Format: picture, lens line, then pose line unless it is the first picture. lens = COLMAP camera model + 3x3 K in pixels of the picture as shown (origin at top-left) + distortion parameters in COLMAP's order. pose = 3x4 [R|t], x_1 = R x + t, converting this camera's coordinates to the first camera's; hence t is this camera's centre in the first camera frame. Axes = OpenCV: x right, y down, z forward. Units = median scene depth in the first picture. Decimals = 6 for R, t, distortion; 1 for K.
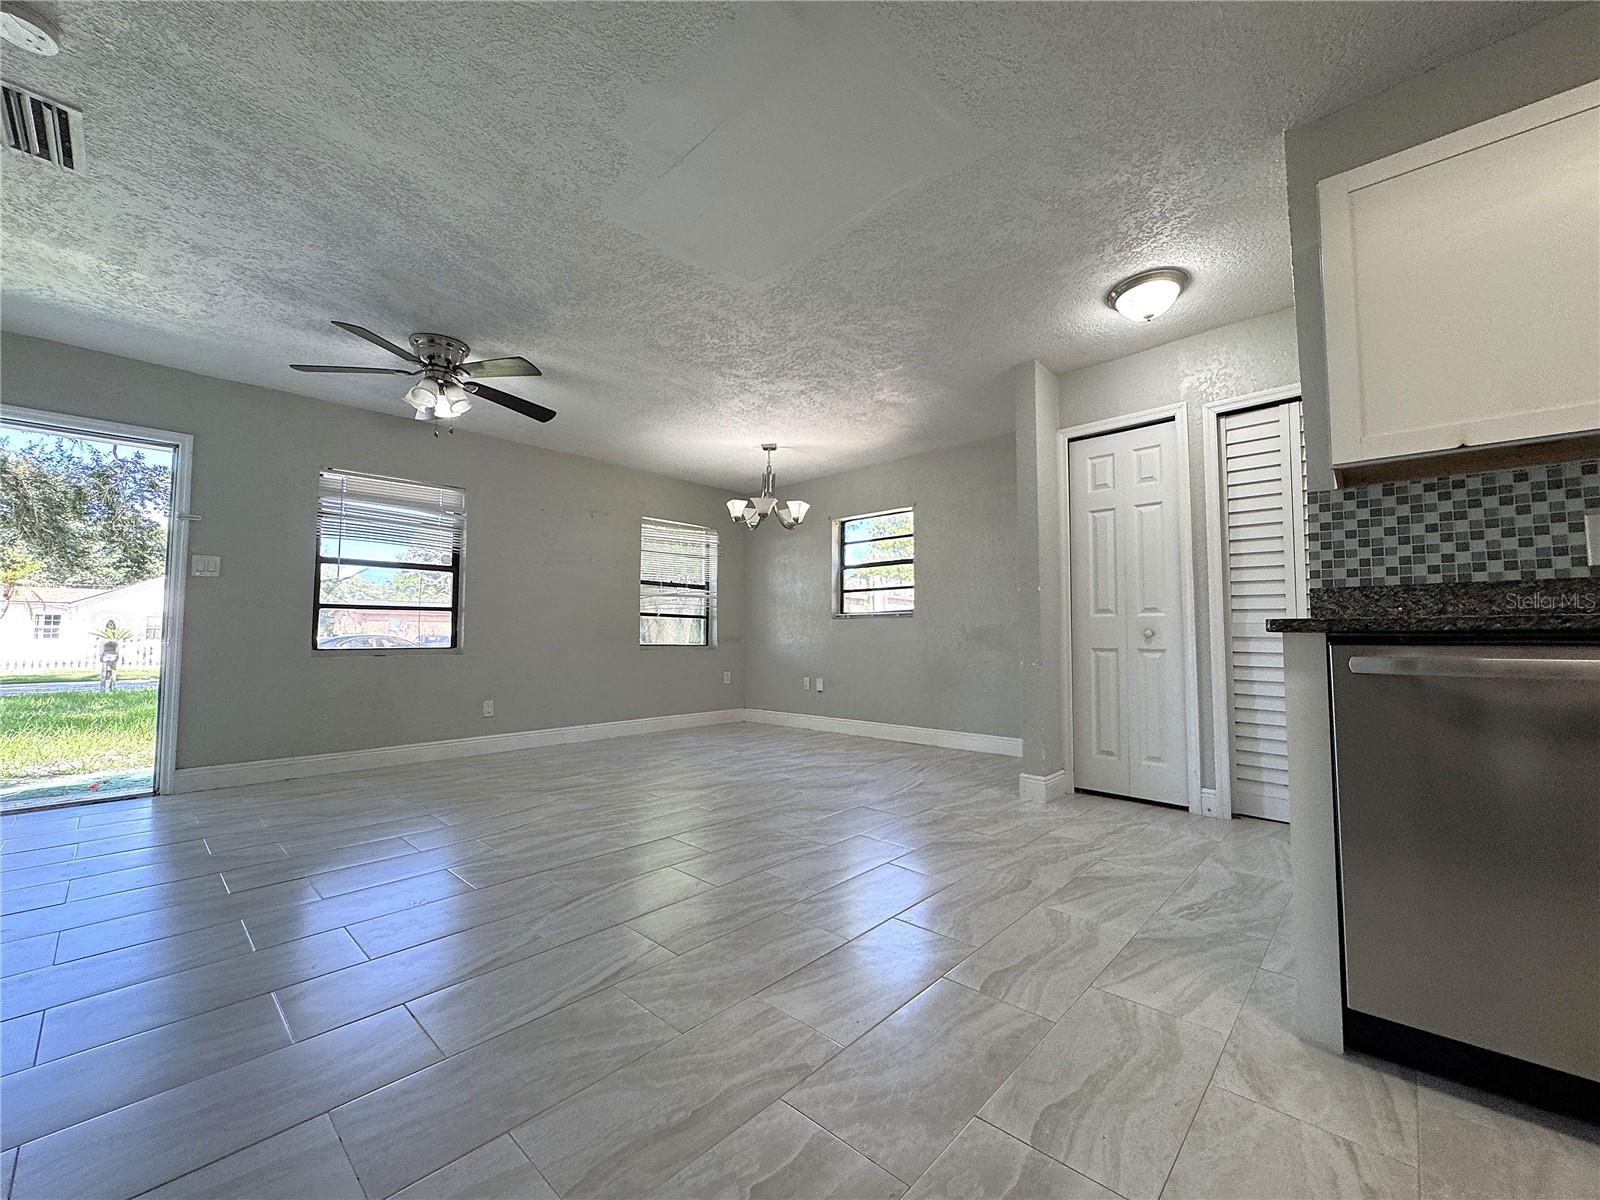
lens RADIAL K [[638.8, 0, 800.5], [0, 638.8, 594.1], [0, 0, 1]] dist [-0.000311, 0.000798]
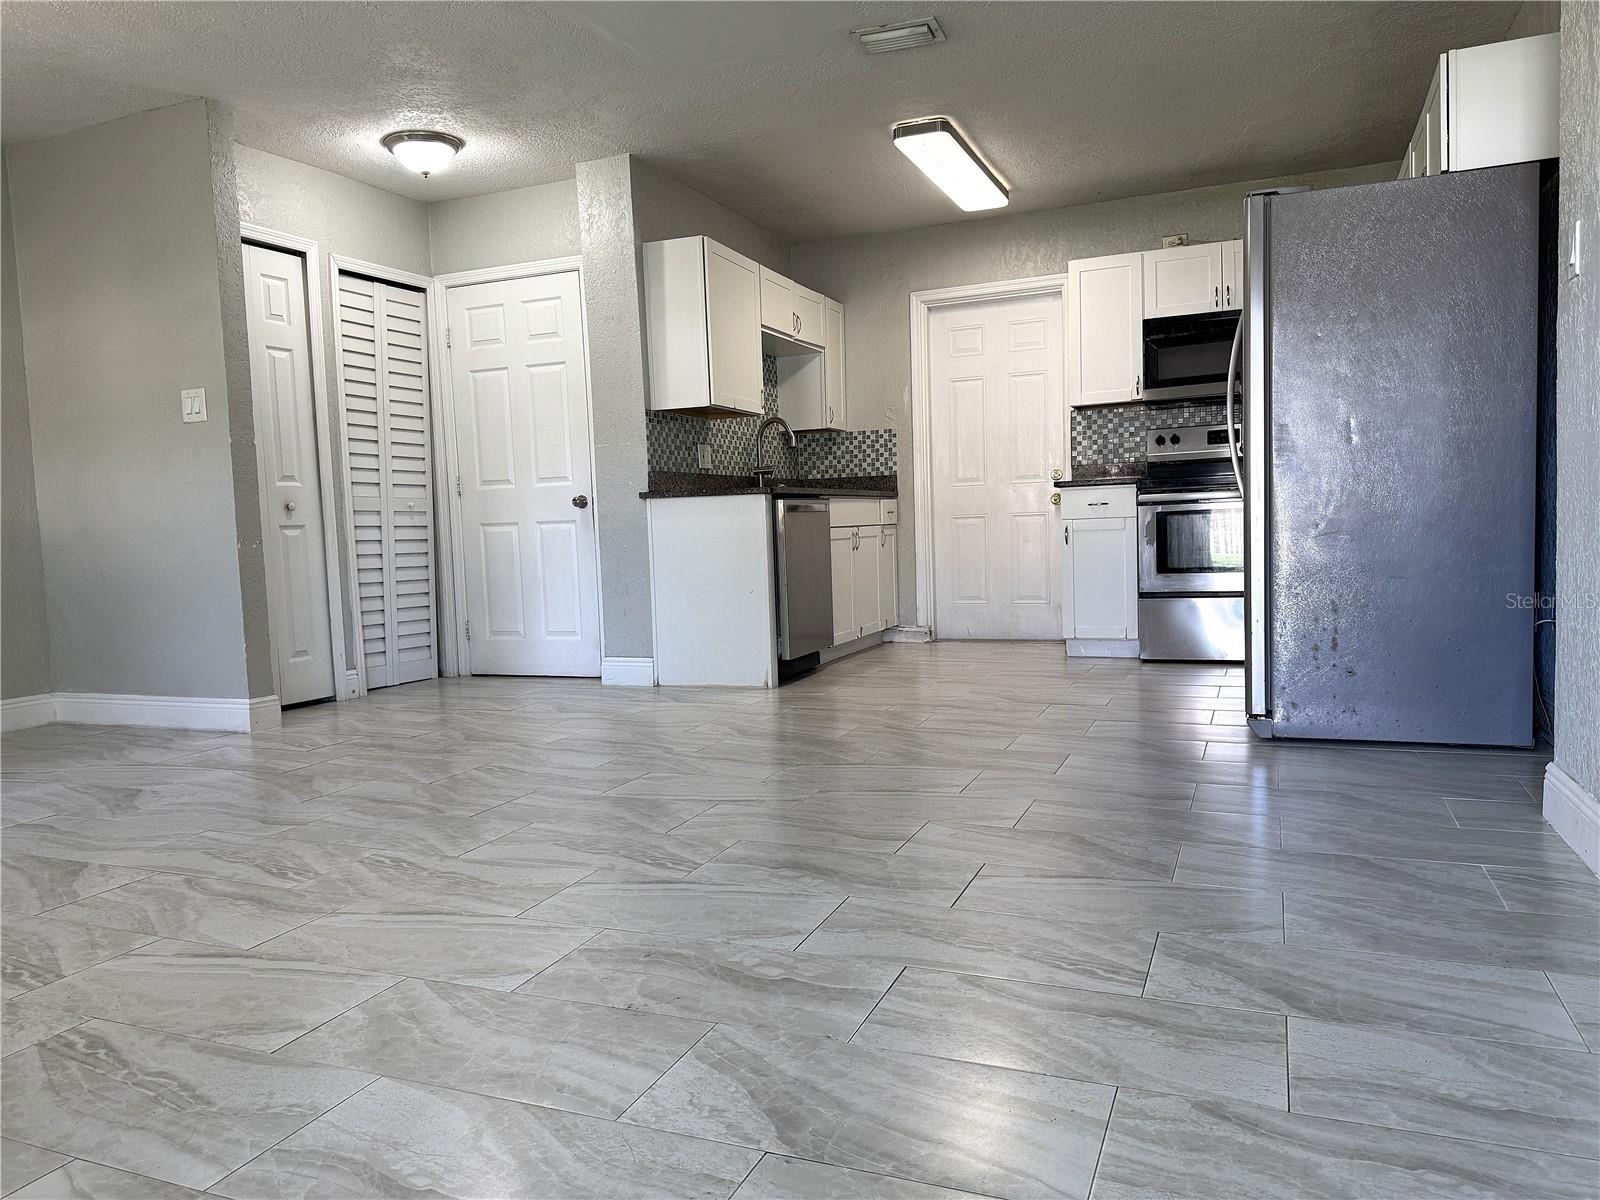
lens RADIAL K [[1121.8, 0, 793.2], [0, 1121.8, 596.3], [0, 0, 1]] dist [0.059728, -0.059170]
pose [[-0.343832, -0.051128, 0.937638, -1.119607], [-0.029539, 0.998611, 0.043620, 0.097434], [-0.938566, -0.012699, -0.344865, 0.925440]]
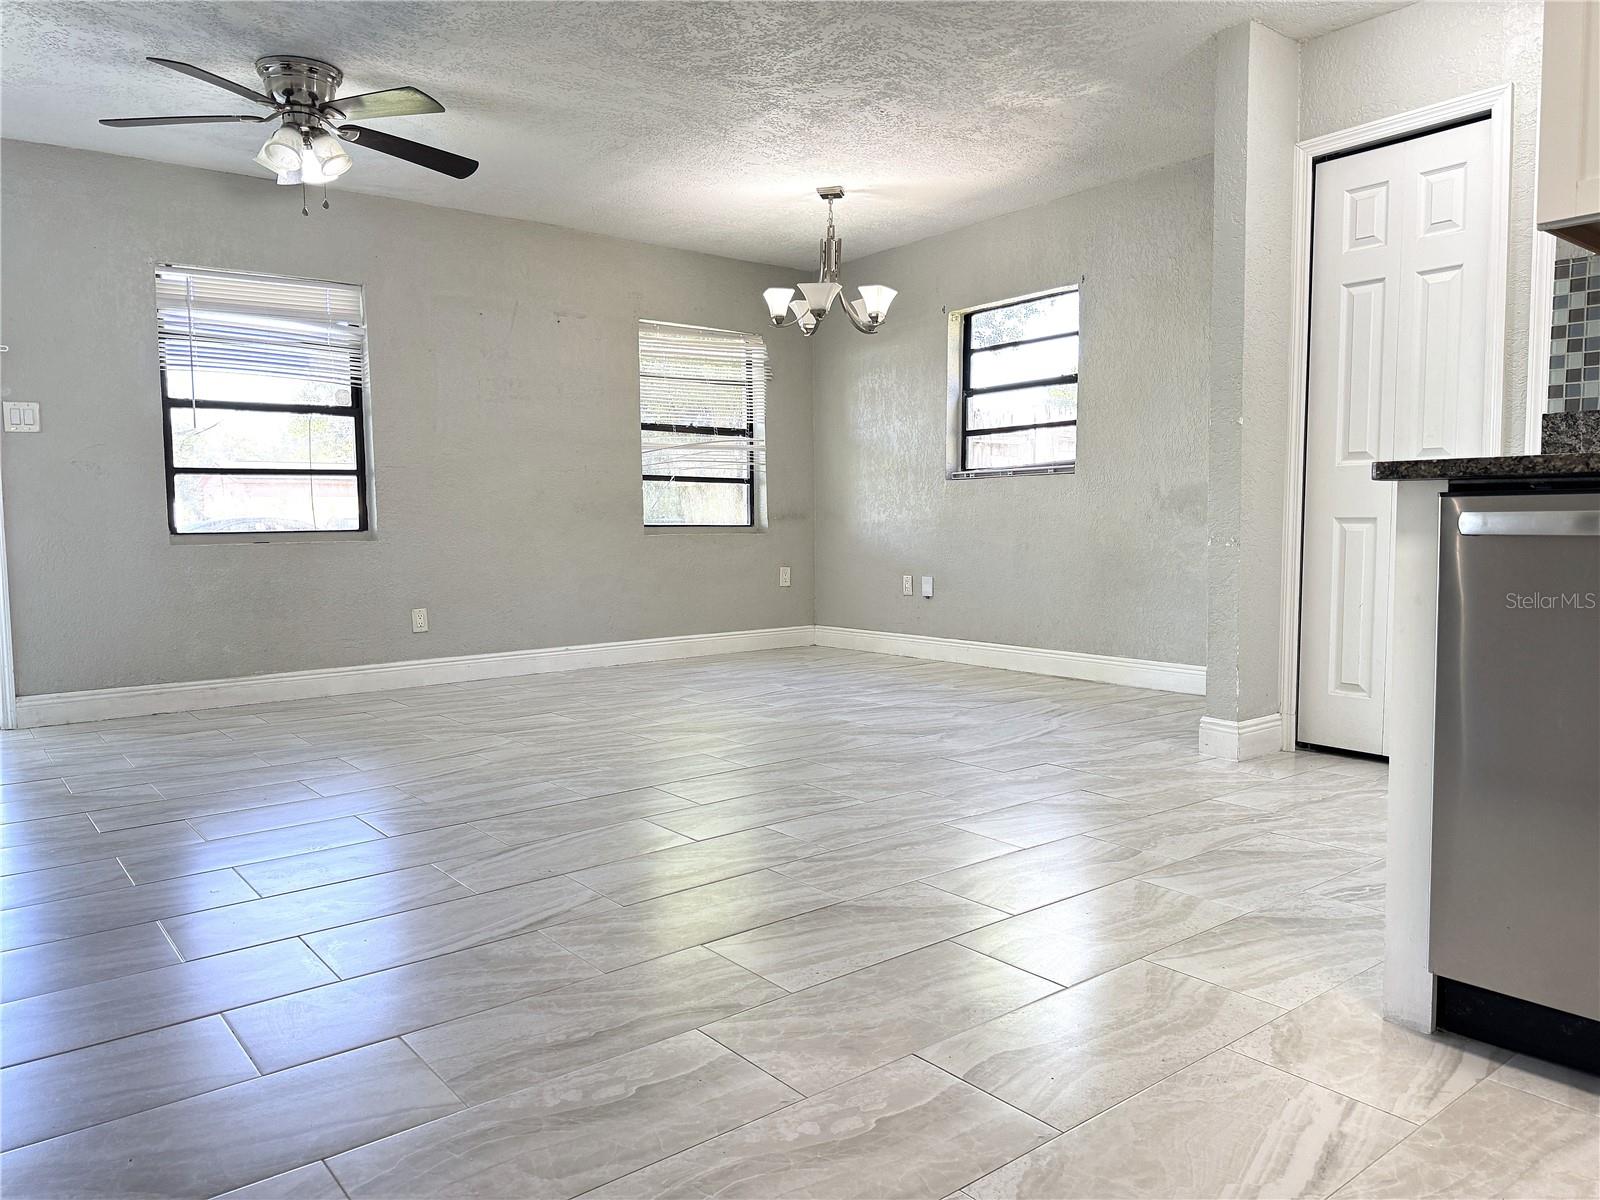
lens RADIAL K [[1121.8, 0, 795.9], [0, 1121.8, 589.9], [0, 0, 1]] dist [0.059728, -0.059170]
pose [[0.988236, -0.002312, -0.152916, 0.126936], [0.022647, 0.991074, 0.131376, -0.000307], [0.151247, -0.133294, 0.979468, -0.152603]]
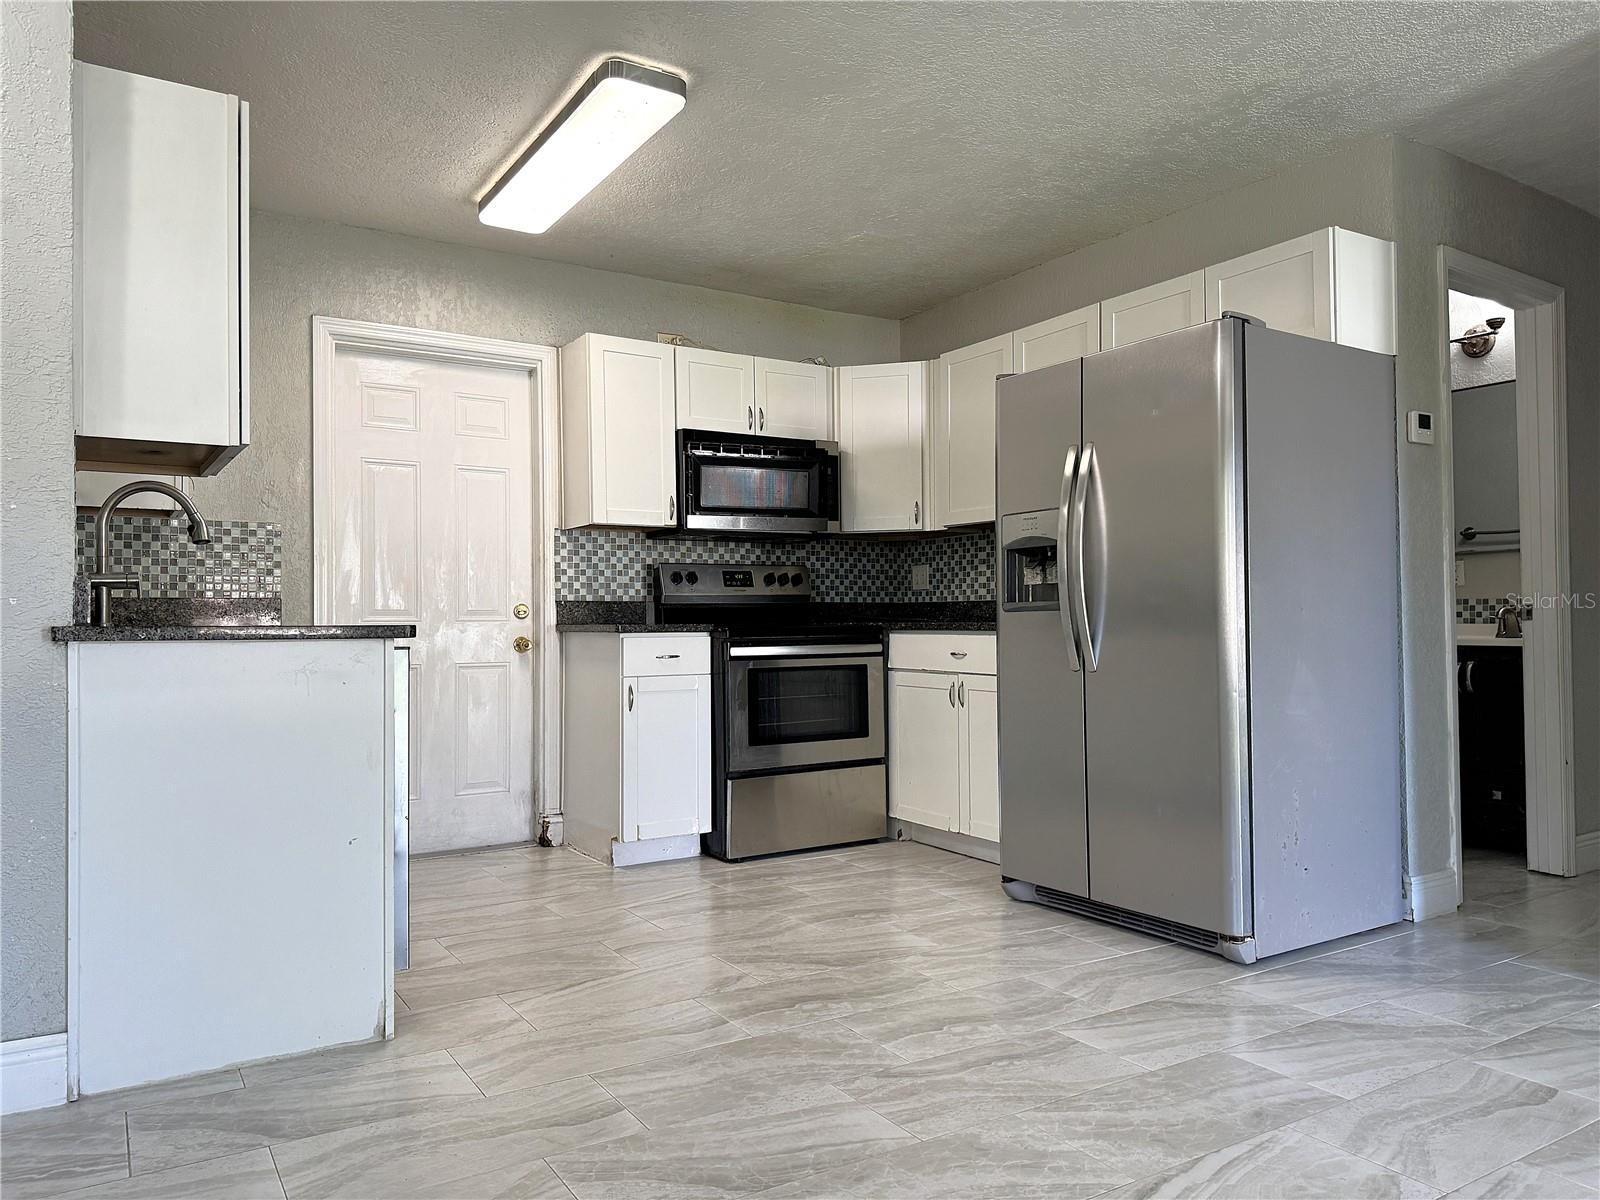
lens RADIAL K [[1121.8, 0, 808.4], [0, 1121.8, 612.0], [0, 0, 1]] dist [0.059728, -0.059170]
pose [[-0.969410, 0.009359, 0.245268, -0.129060], [-0.010106, 0.996903, -0.077984, 0.065727], [-0.245239, -0.078078, -0.966314, 1.115419]]
